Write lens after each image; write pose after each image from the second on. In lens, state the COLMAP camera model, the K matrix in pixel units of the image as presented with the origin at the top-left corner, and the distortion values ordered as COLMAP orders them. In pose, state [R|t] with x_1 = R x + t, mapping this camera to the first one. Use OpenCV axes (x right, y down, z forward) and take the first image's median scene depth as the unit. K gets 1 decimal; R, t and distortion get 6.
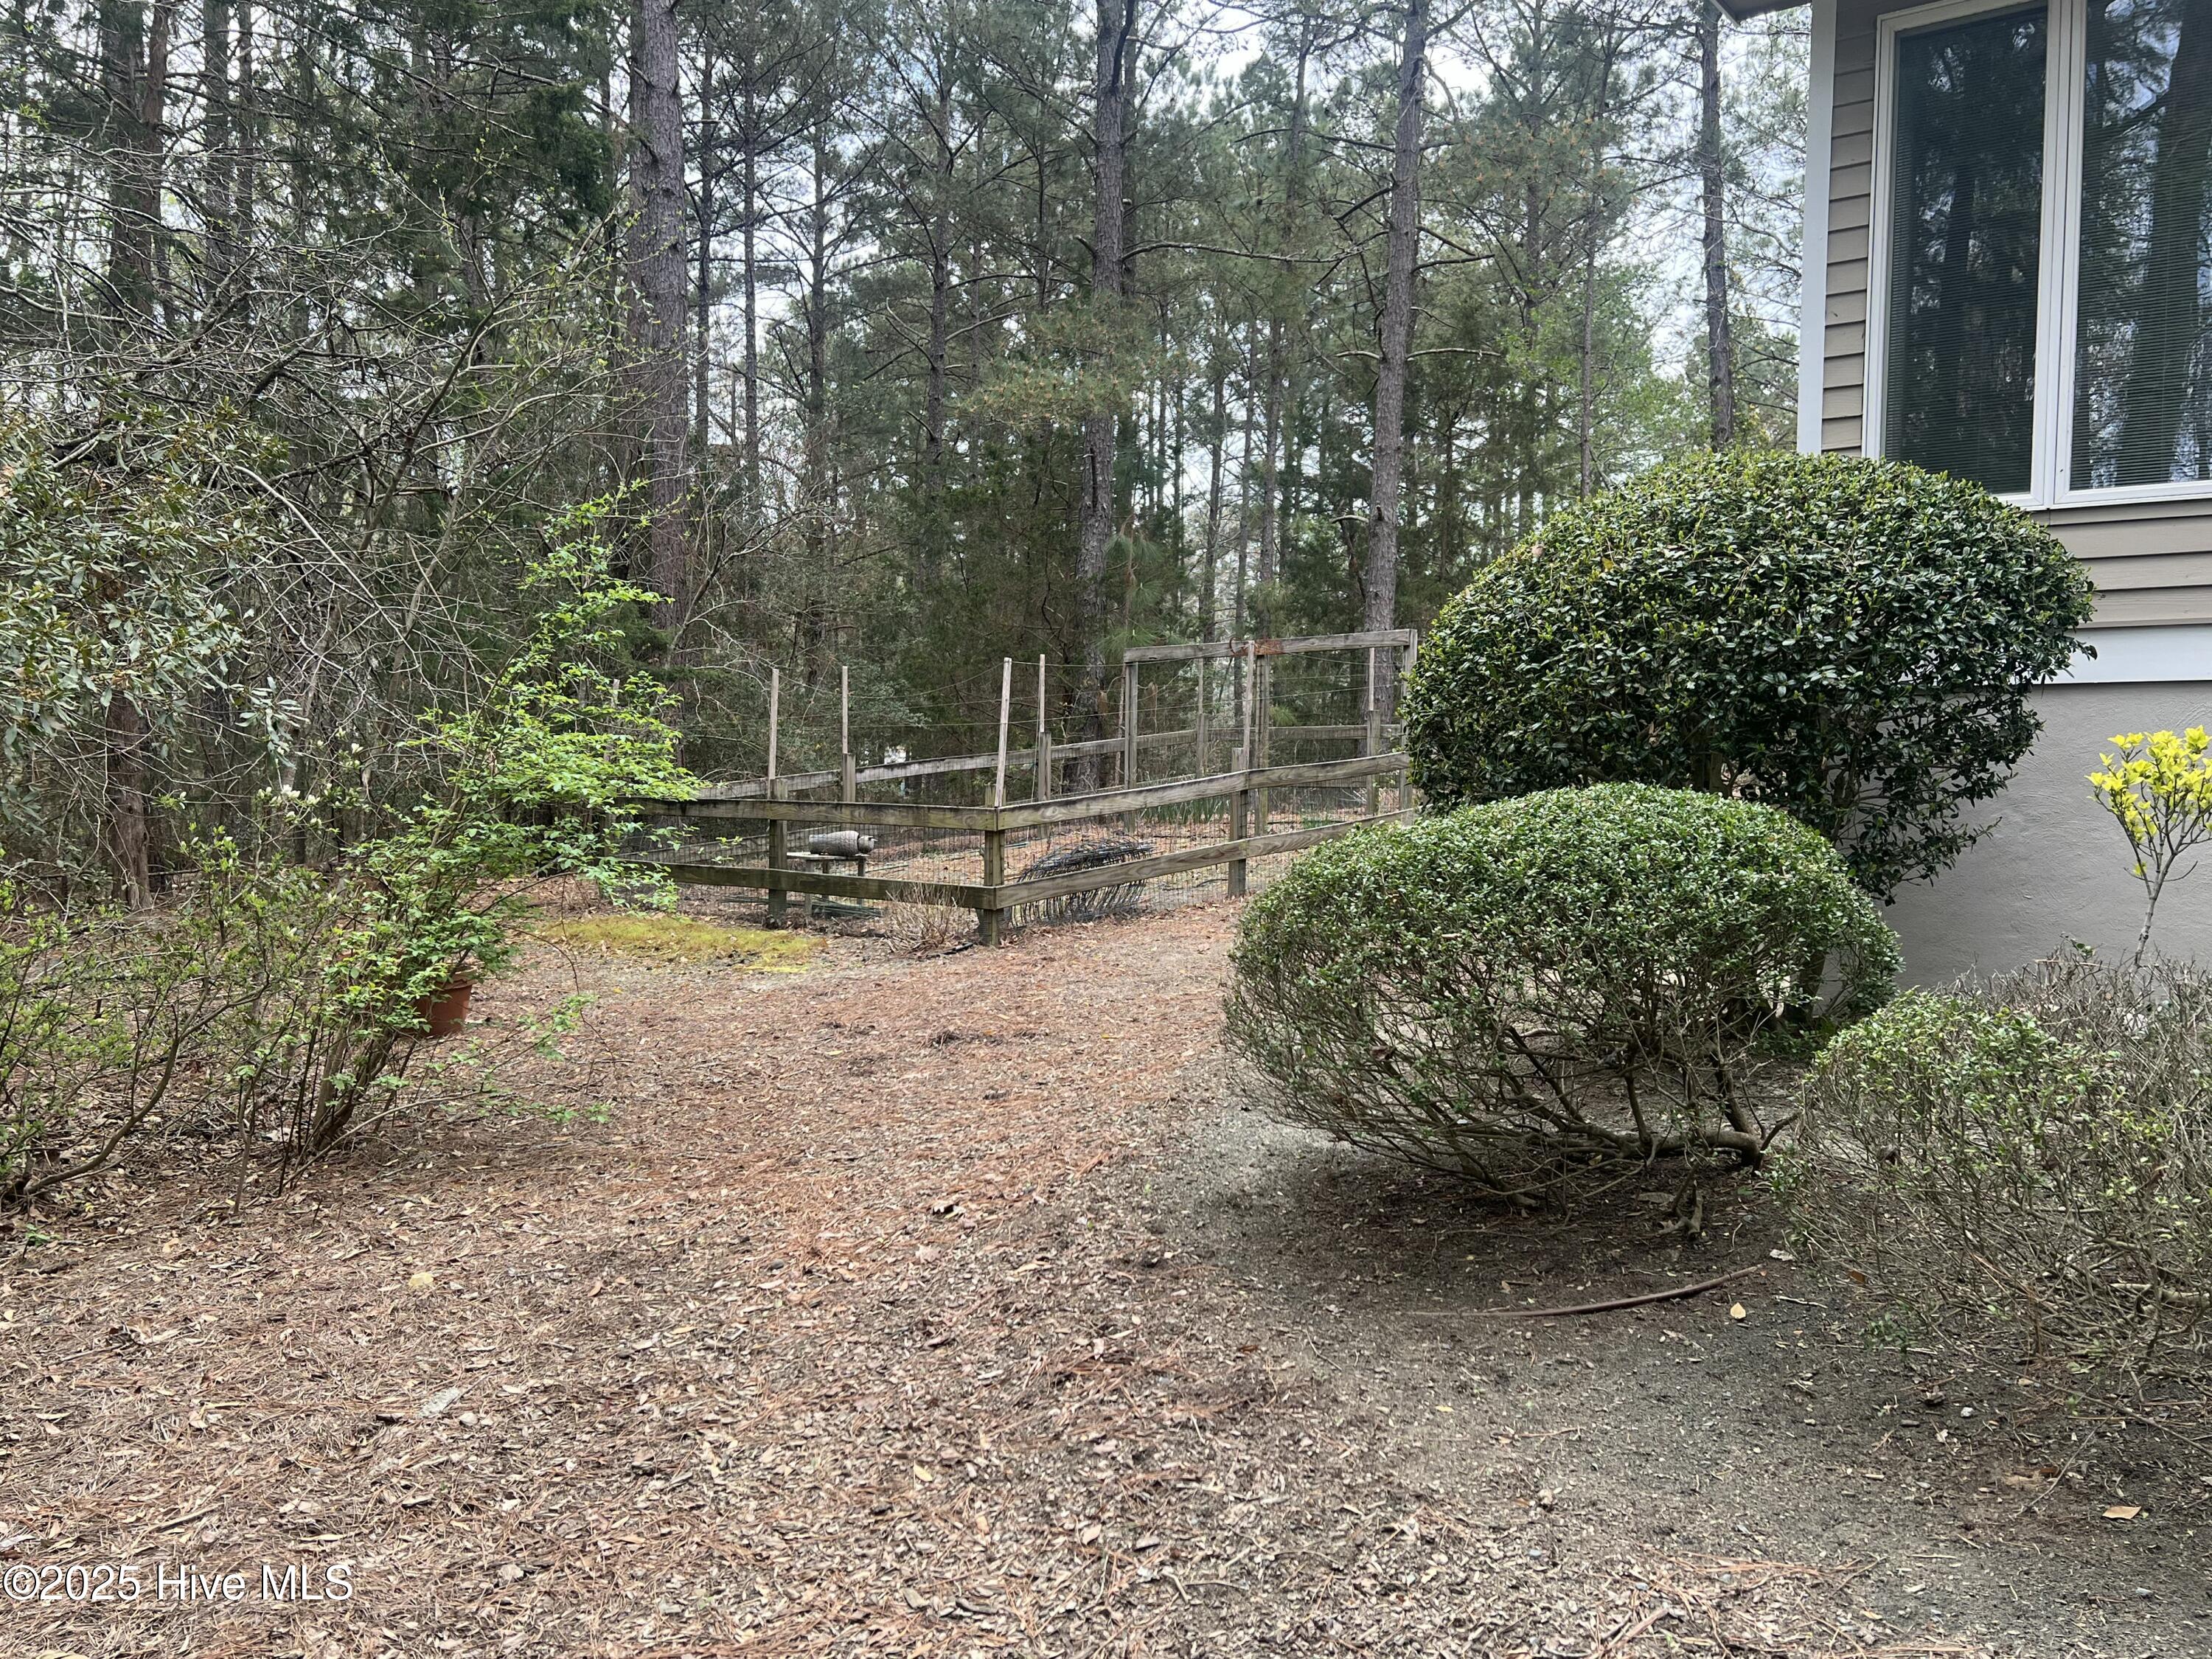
lens RADIAL K [[1800.1, 0, 1106.7], [0, 1800.1, 830.1], [0, 0, 1]] dist [-0.004277, -0.002544]
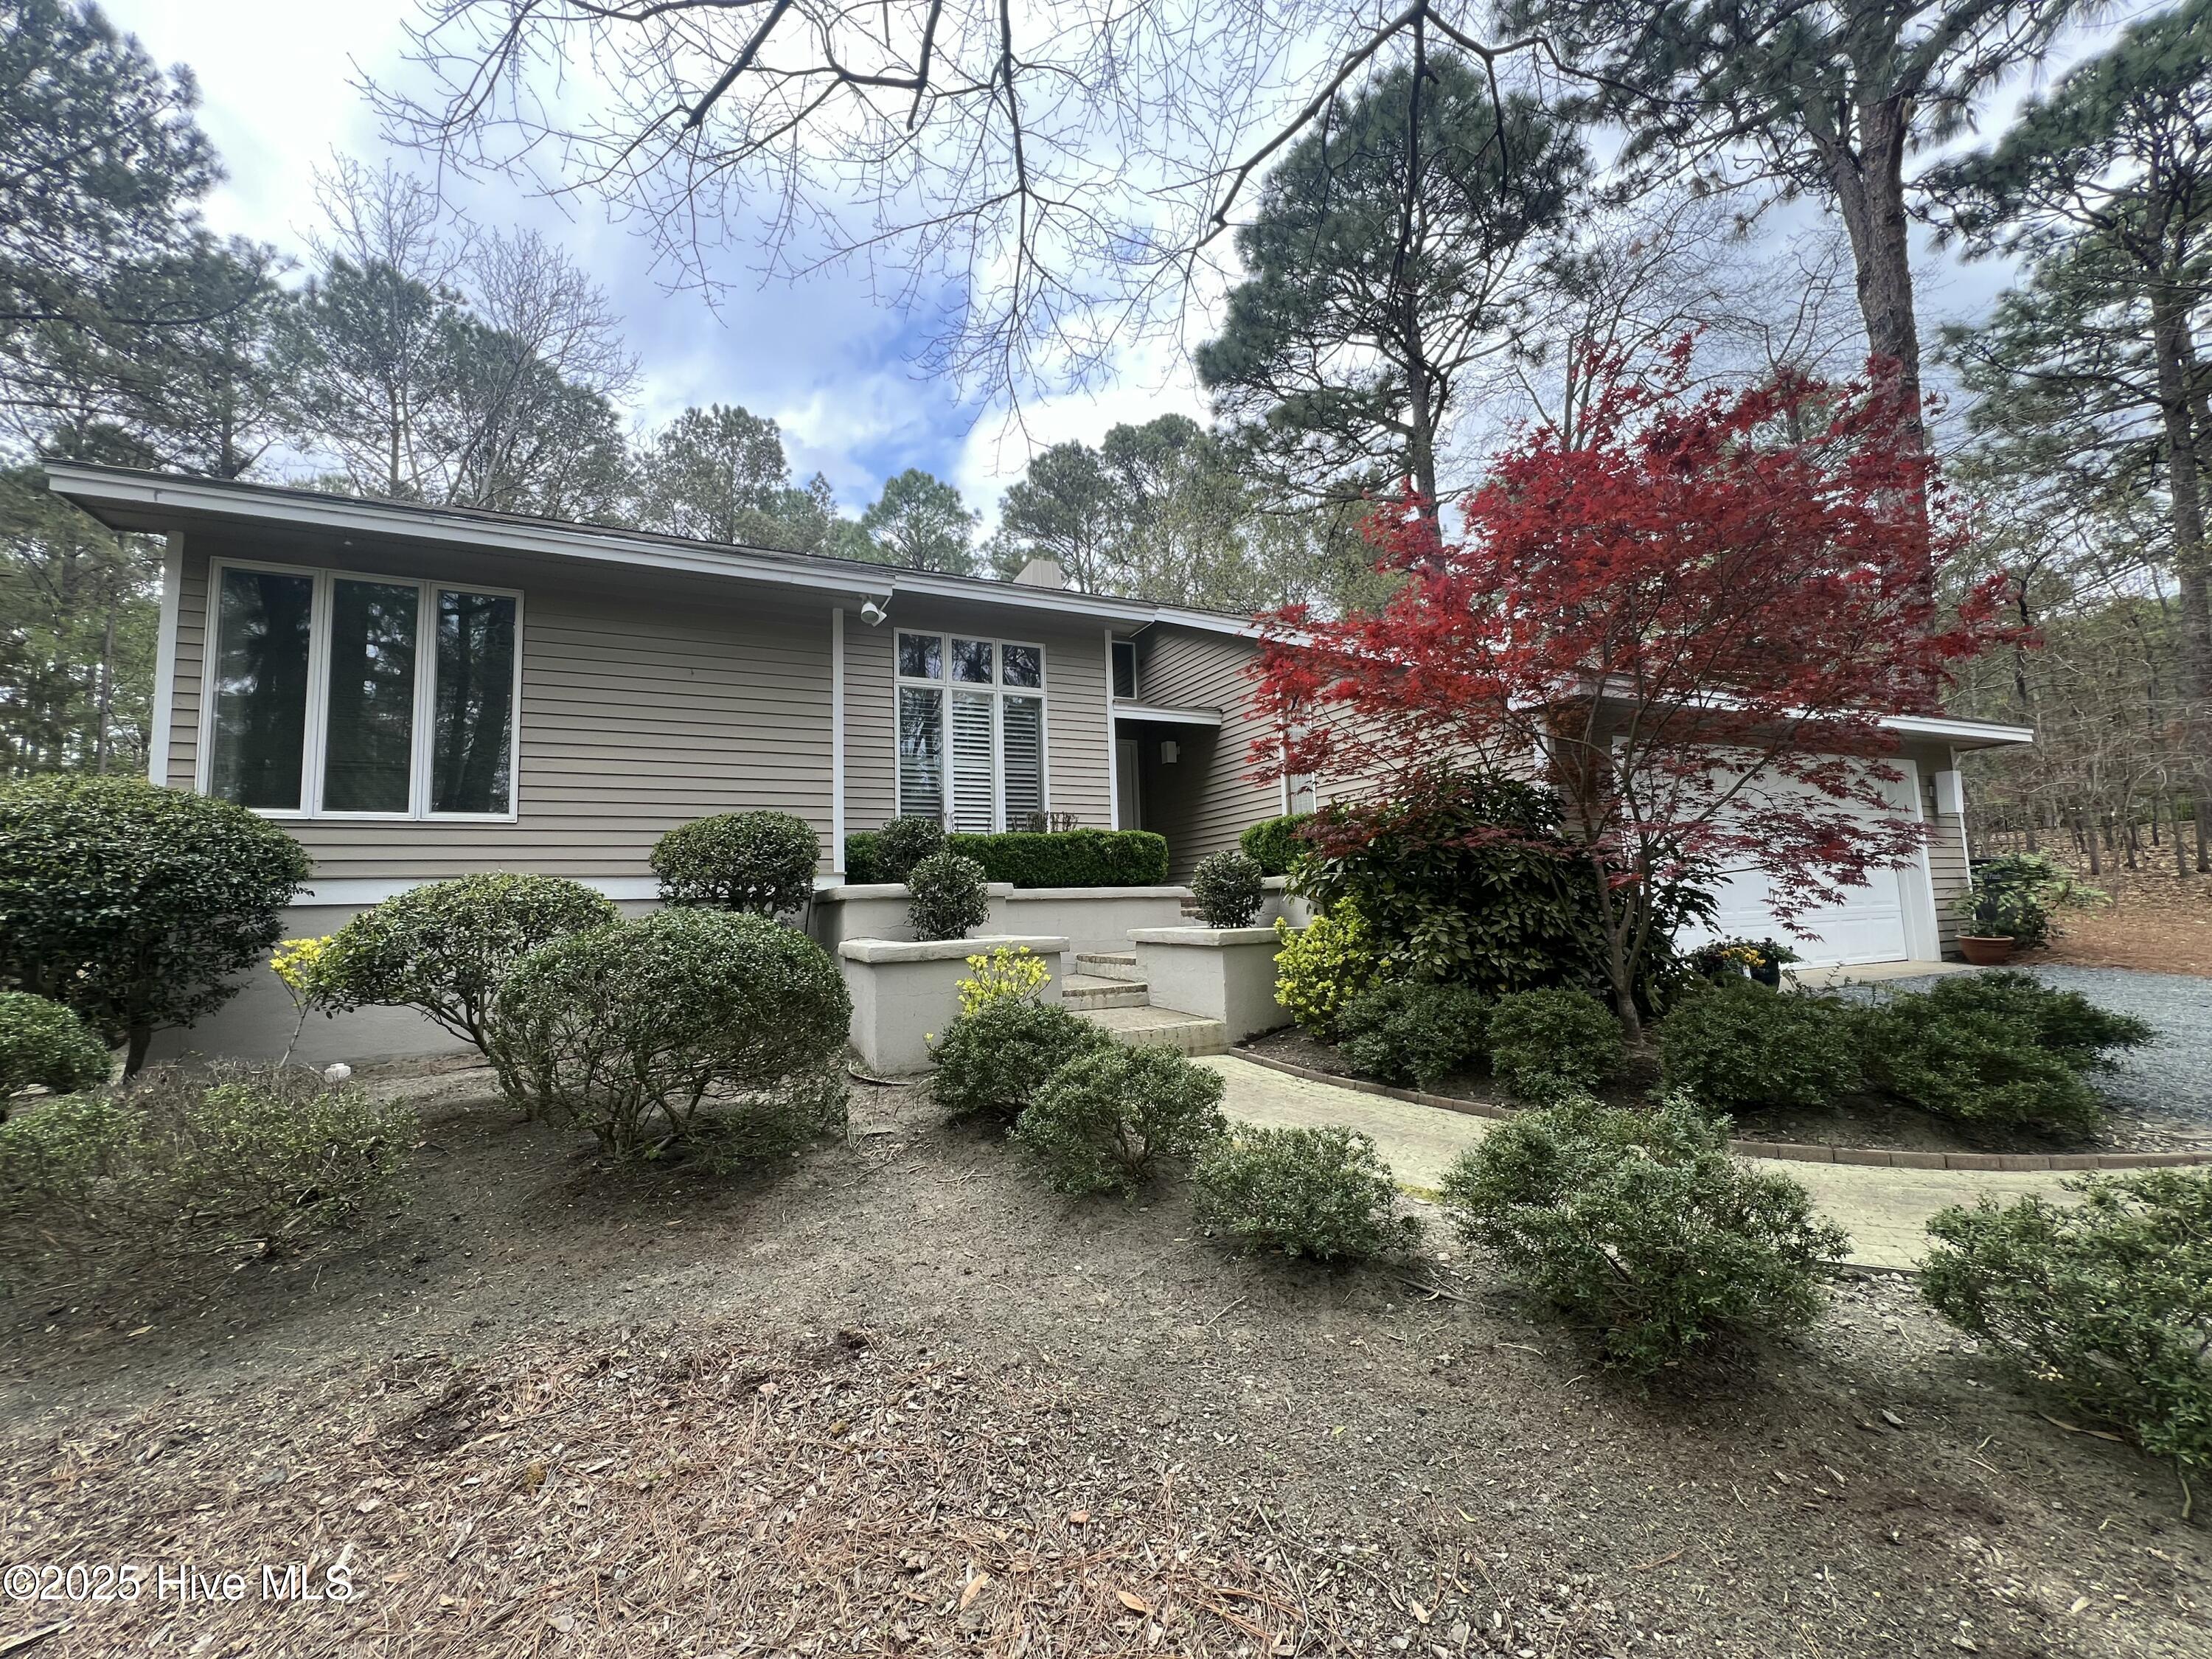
lens RADIAL K [[873.9, 0, 1103.6], [0, 873.9, 834.4], [0, 0, 1]] dist [-0.001815, -0.000206]
pose [[0.466327, 0.048092, 0.883304, 0.082358], [0.056696, 0.994843, -0.084097, -0.031338], [-0.882793, 0.089296, 0.461196, -0.296216]]
